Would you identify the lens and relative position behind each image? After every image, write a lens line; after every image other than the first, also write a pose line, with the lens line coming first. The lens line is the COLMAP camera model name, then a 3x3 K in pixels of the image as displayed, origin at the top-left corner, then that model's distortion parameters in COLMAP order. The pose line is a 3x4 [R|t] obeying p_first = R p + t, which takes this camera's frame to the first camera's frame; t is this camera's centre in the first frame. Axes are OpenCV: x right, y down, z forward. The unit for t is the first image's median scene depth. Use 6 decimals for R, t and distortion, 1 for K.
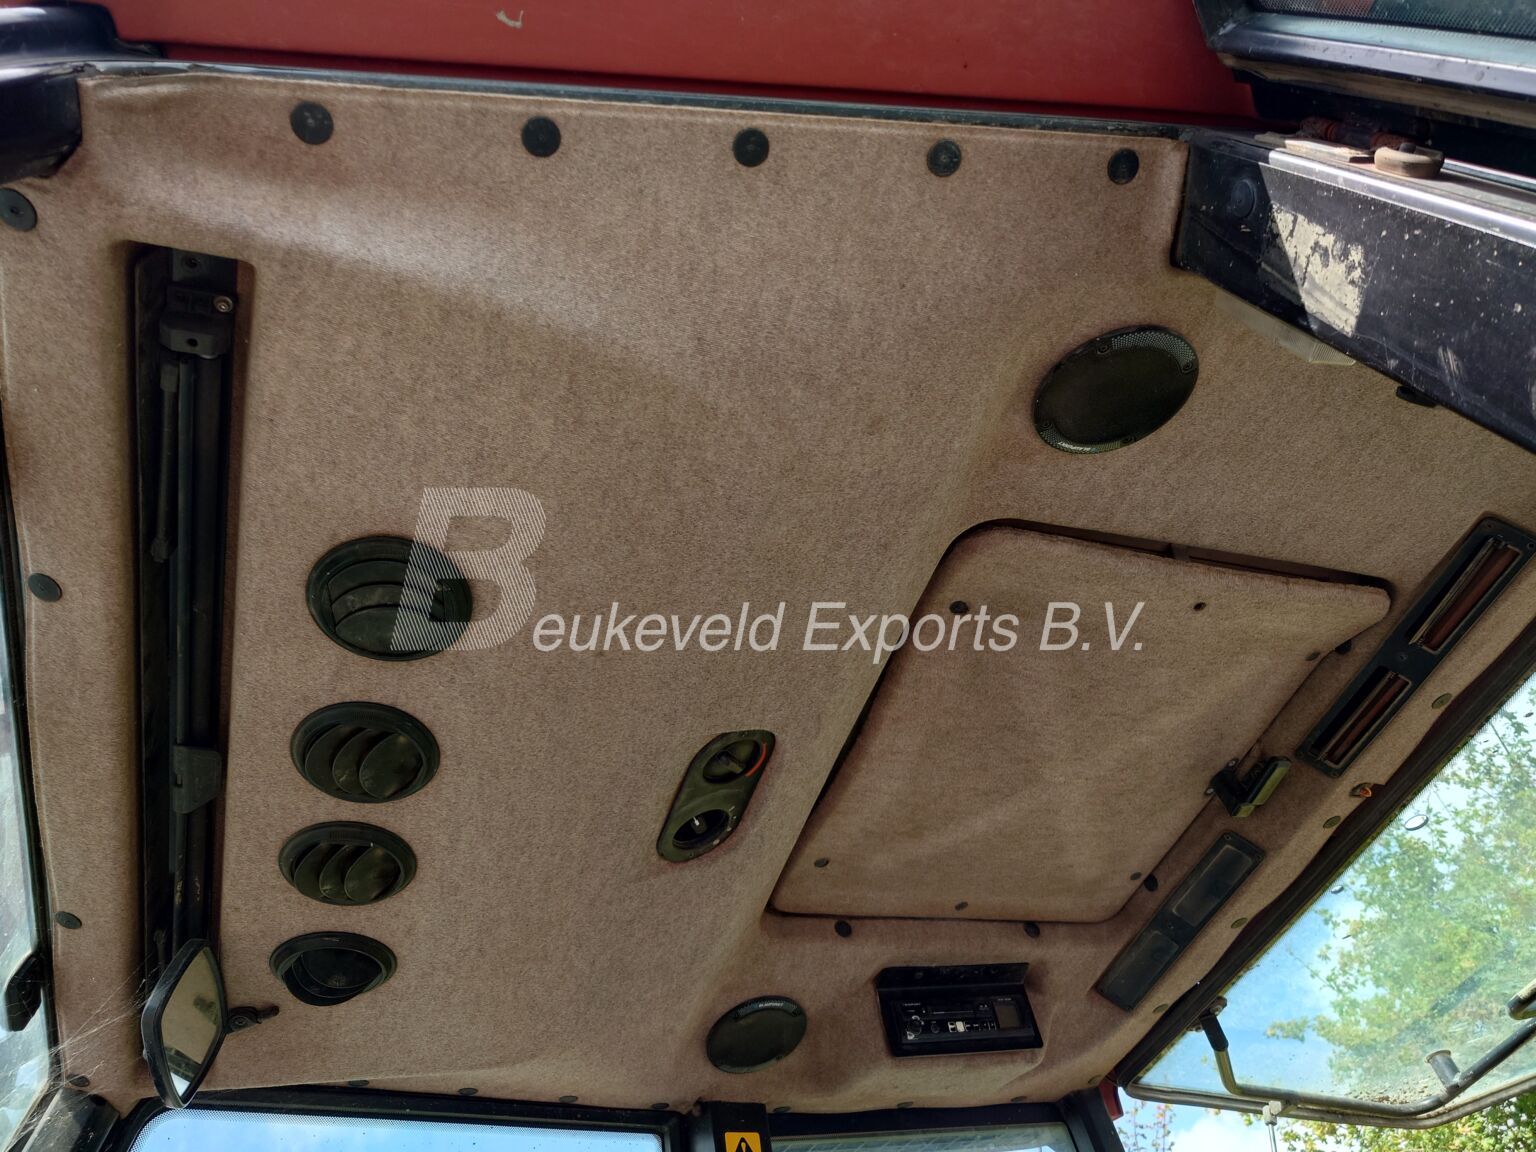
lens RADIAL K [[1122.7, 0, 768.0], [0, 1122.7, 576.0], [0, 0, 1]] dist [-0.001950, 0.010785]
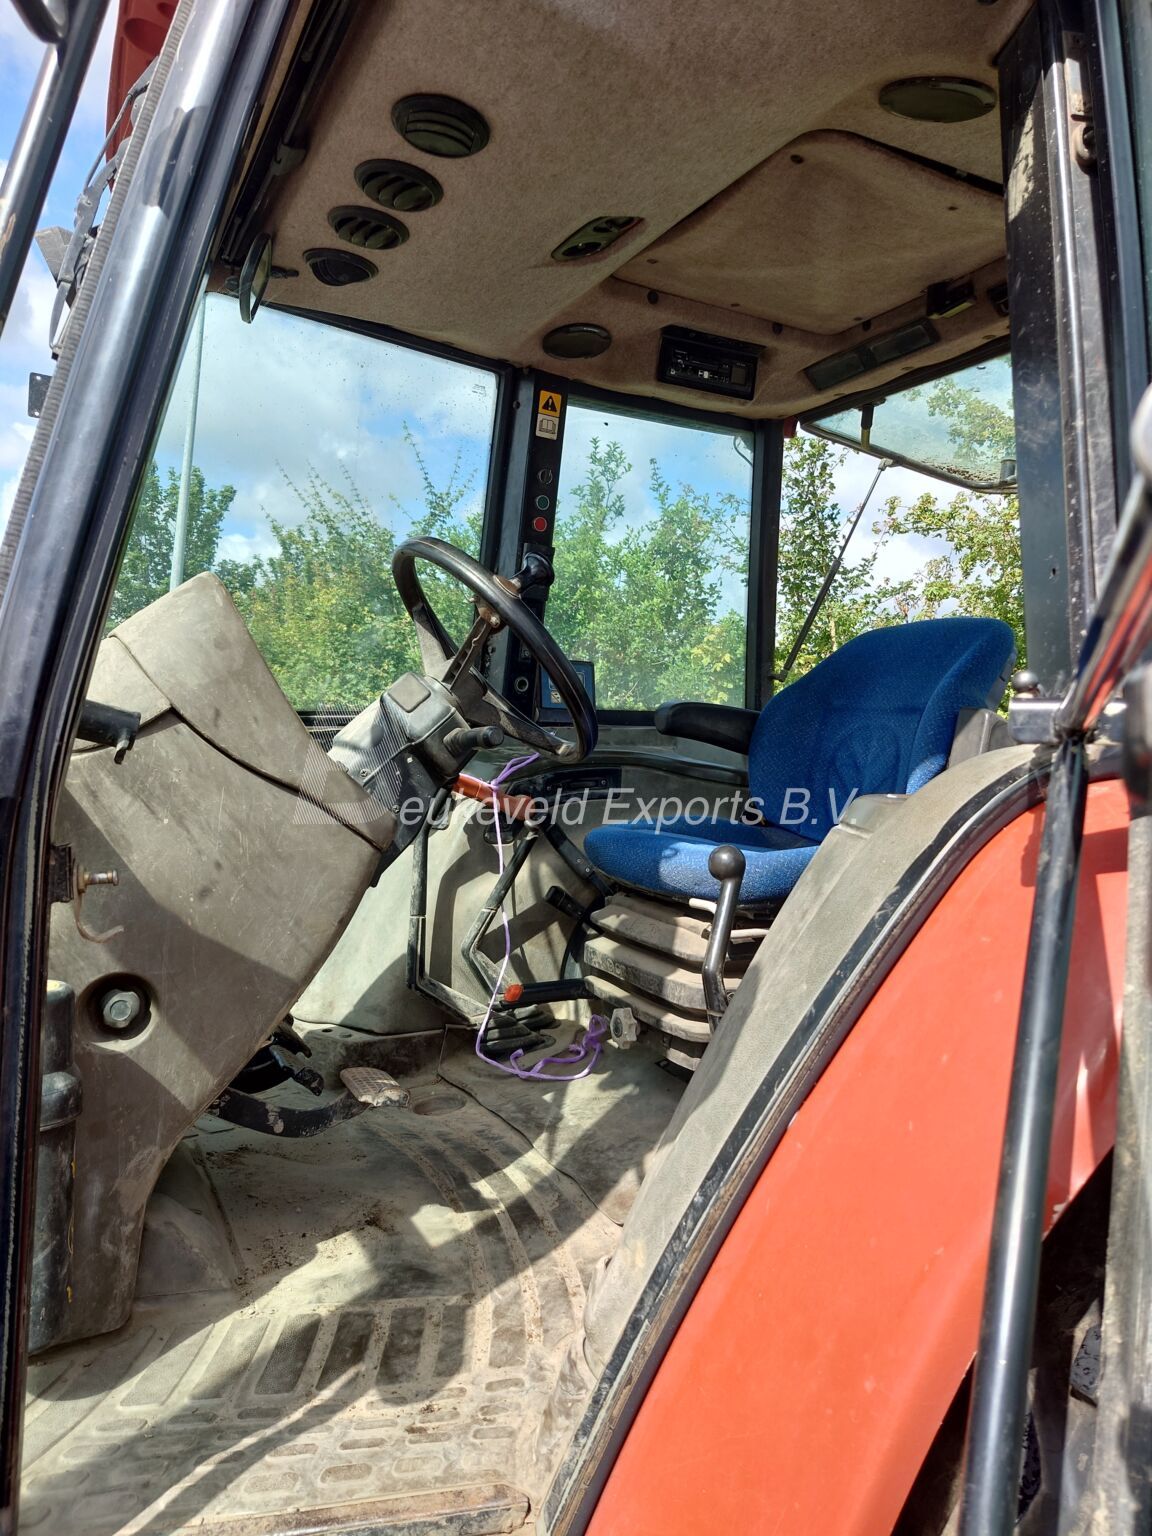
lens RADIAL K [[1070.3, 0, 582.5], [0, 1070.3, 730.0], [0, 0, 1]] dist [0.000052, 0.001574]
pose [[0.959128, 0.246242, 0.139424, -0.071011], [-0.266444, 0.619941, 0.738025, -0.316563], [0.095298, -0.745009, 0.660212, -0.323653]]
